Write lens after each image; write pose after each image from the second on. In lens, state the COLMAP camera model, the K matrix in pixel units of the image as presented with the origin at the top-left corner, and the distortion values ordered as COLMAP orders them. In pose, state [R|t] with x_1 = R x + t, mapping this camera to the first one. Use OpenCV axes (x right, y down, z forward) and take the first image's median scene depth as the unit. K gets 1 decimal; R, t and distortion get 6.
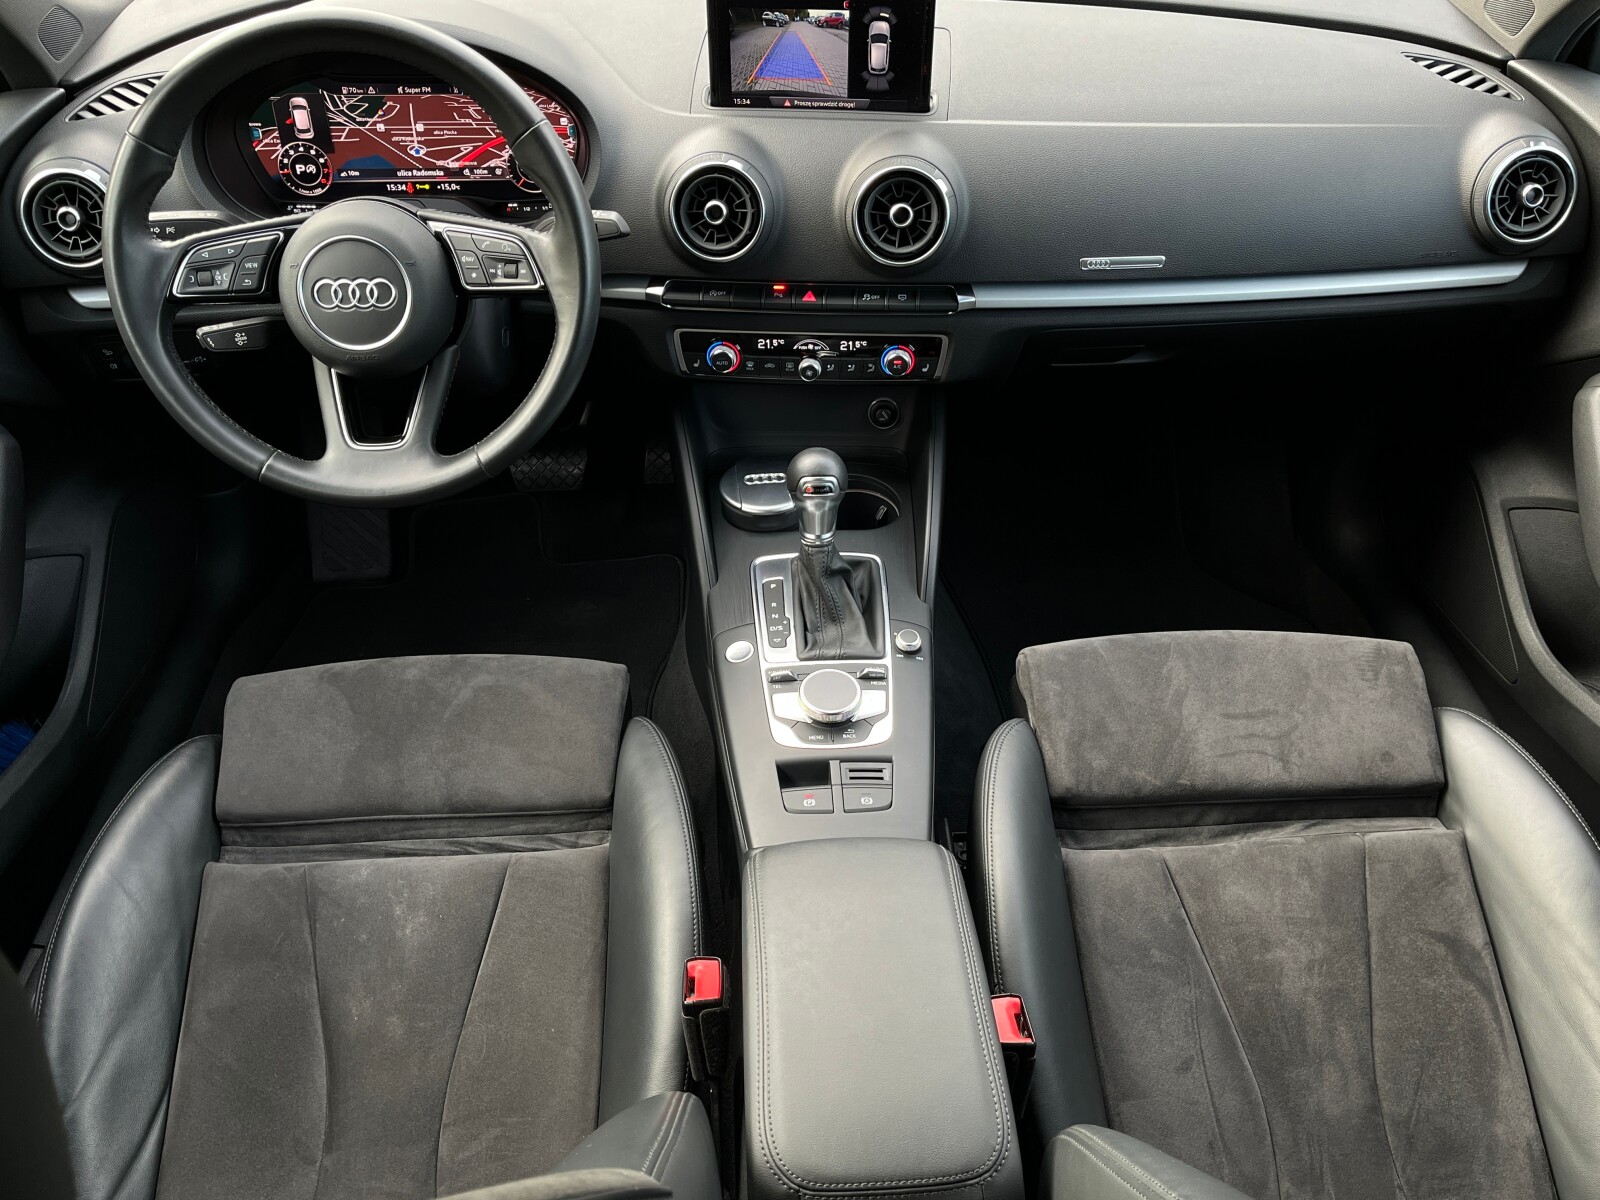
lens RADIAL K [[1349.5, 0, 800.0], [0, 1349.5, 600.0], [0, 0, 1]] dist [0.020741, 0.008060]
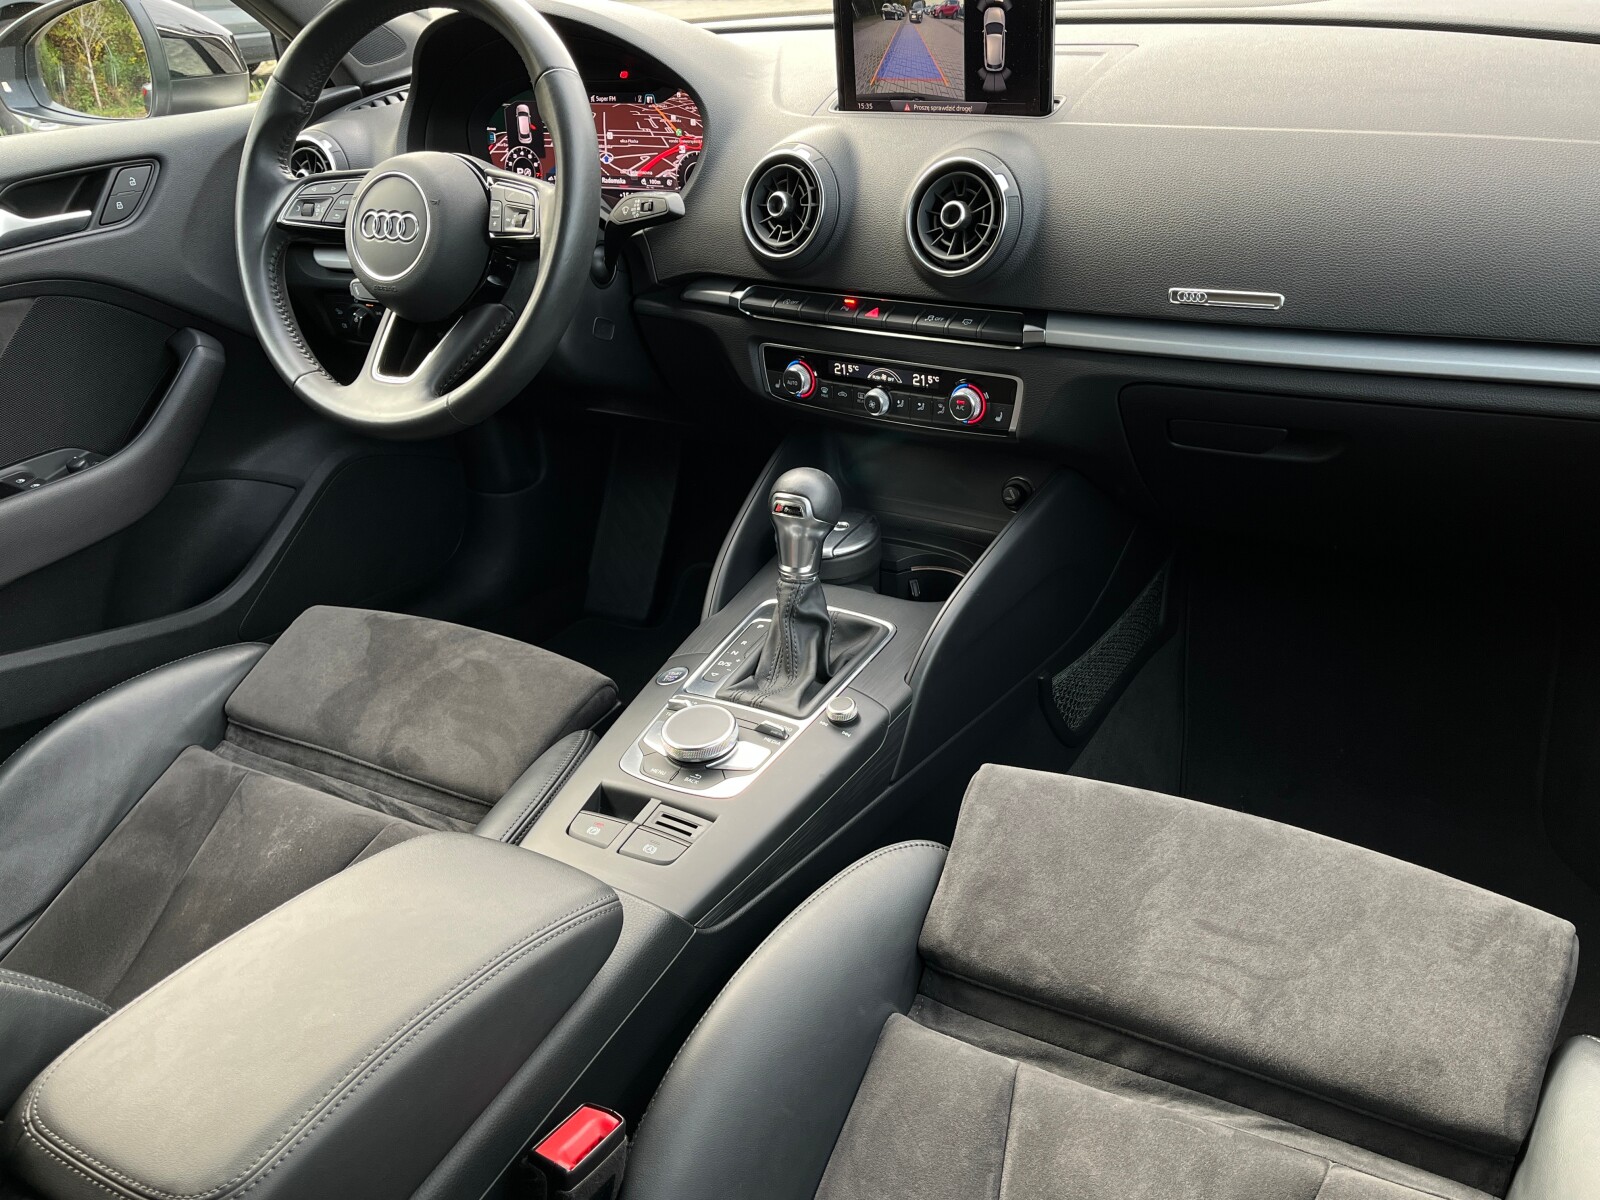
lens RADIAL K [[1323.9, 0, 800.0], [0, 1323.9, 600.0], [0, 0, 1]] dist [0.023569, -0.005490]
pose [[0.841540, 0.196671, -0.503122, 0.444867], [-0.283066, 0.953807, -0.100623, 0.054017], [0.460092, 0.227095, 0.858338, 0.289532]]
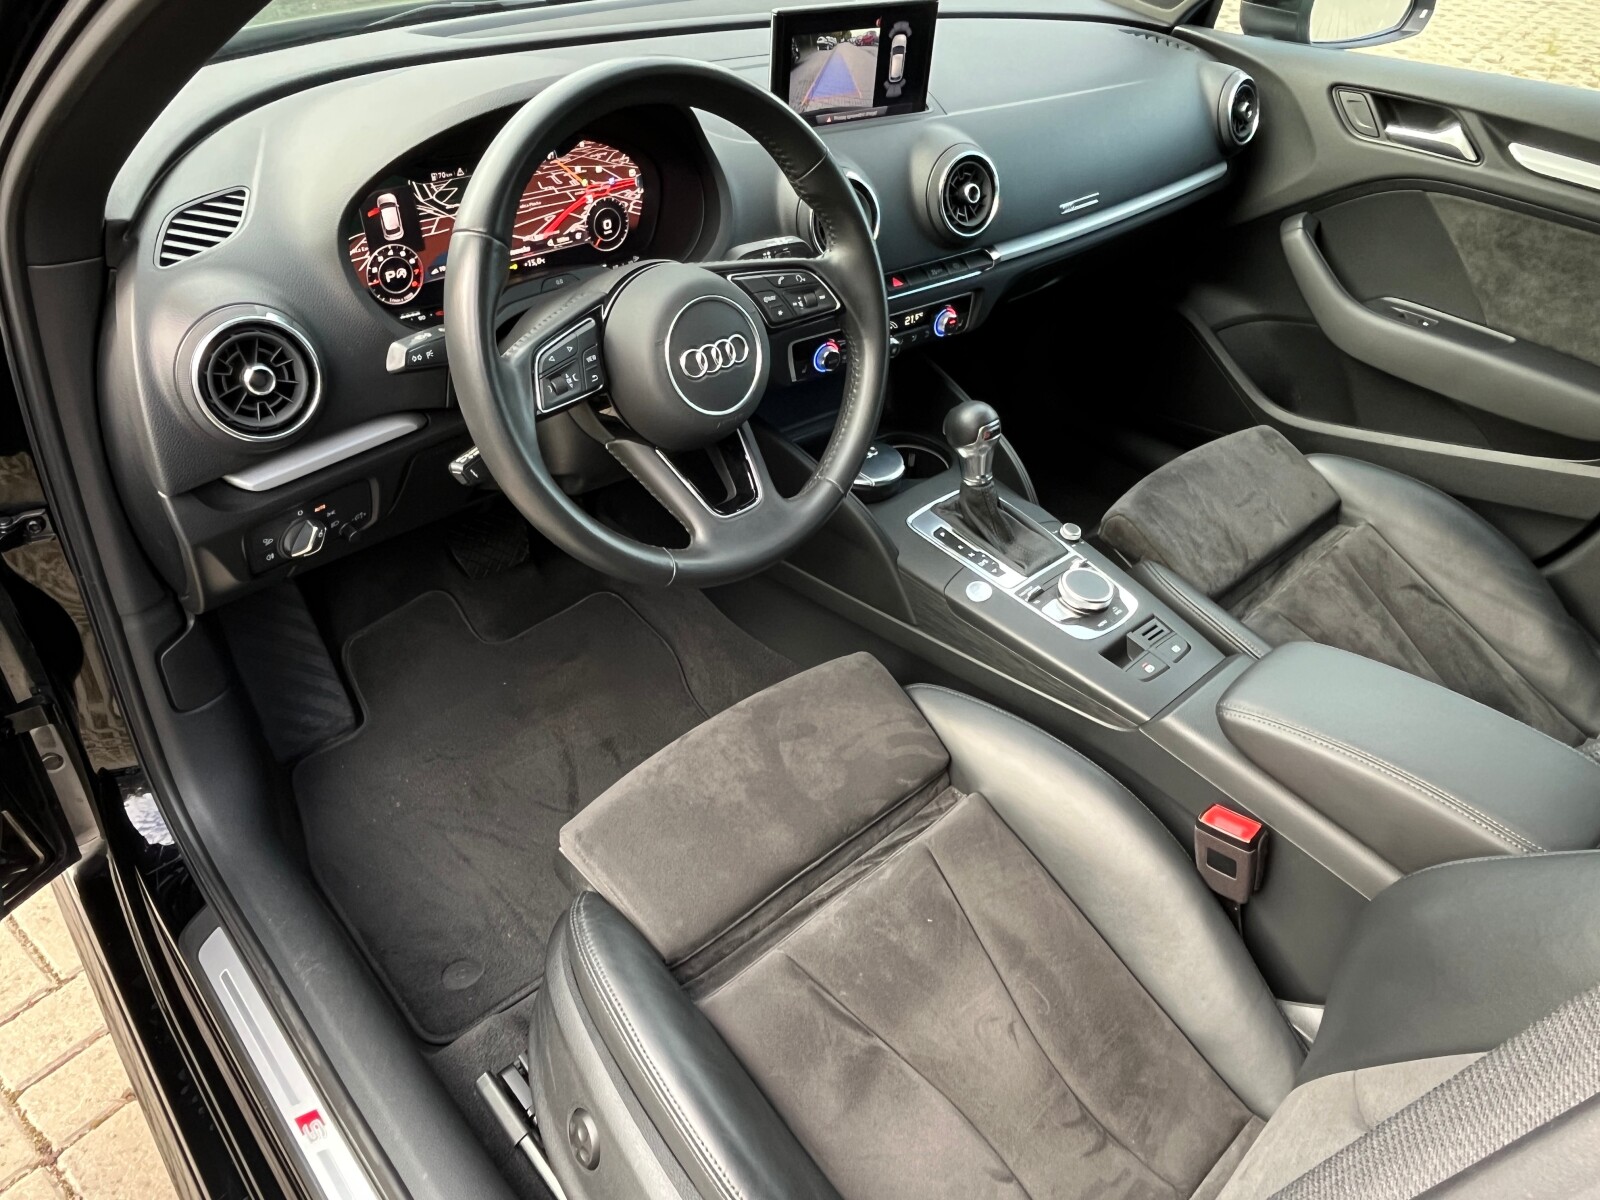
lens RADIAL K [[1085.8, 0, 776.0], [0, 1085.8, 578.9], [0, 0, 1]] dist [-0.006846, -0.000377]
pose [[0.776877, -0.355706, 0.519552, -0.648404], [0.352196, 0.929473, 0.109721, -0.131738], [-0.521938, 0.097744, 0.847364, 0.310614]]
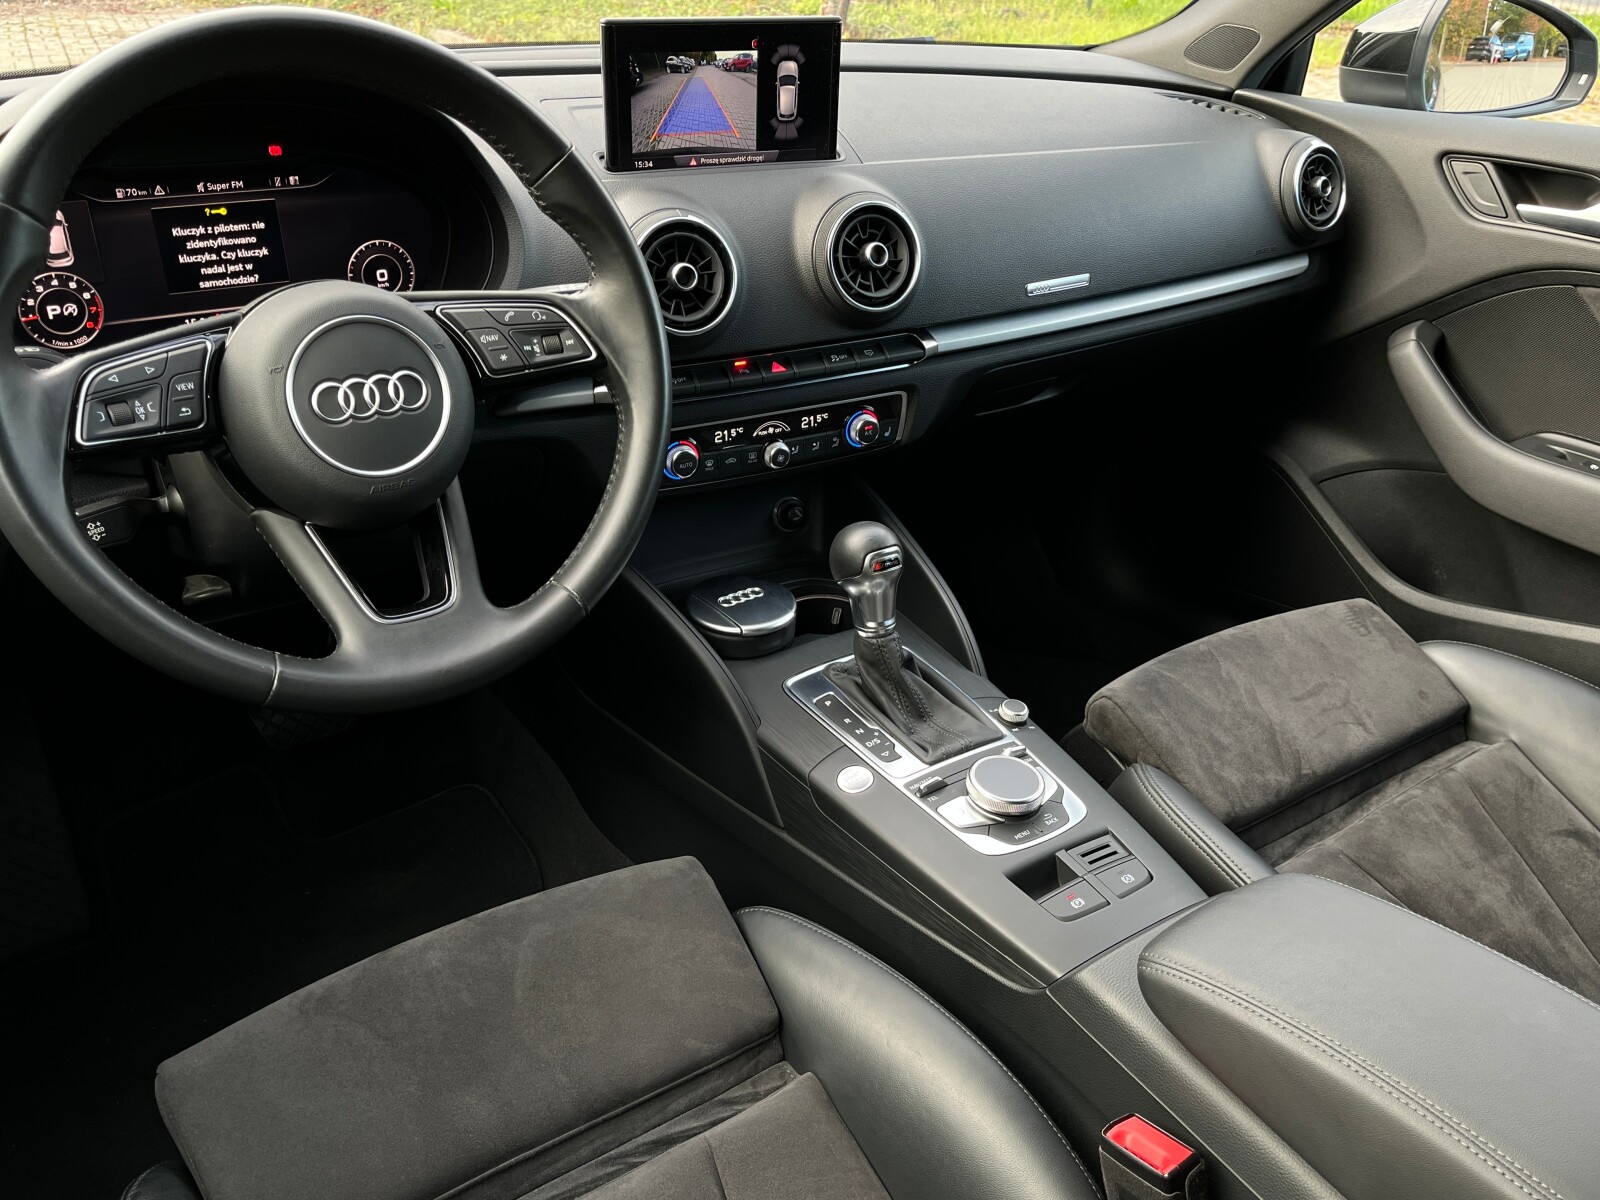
lens RADIAL K [[1339.7, 0, 798.3], [0, 1339.7, 596.8], [0, 0, 1]] dist [0.038062, -0.046403]
pose [[0.851026, -0.220084, 0.476779, -0.431282], [0.303672, 0.946984, -0.104904, 0.008406], [-0.428414, 0.234060, 0.872741, 0.287209]]
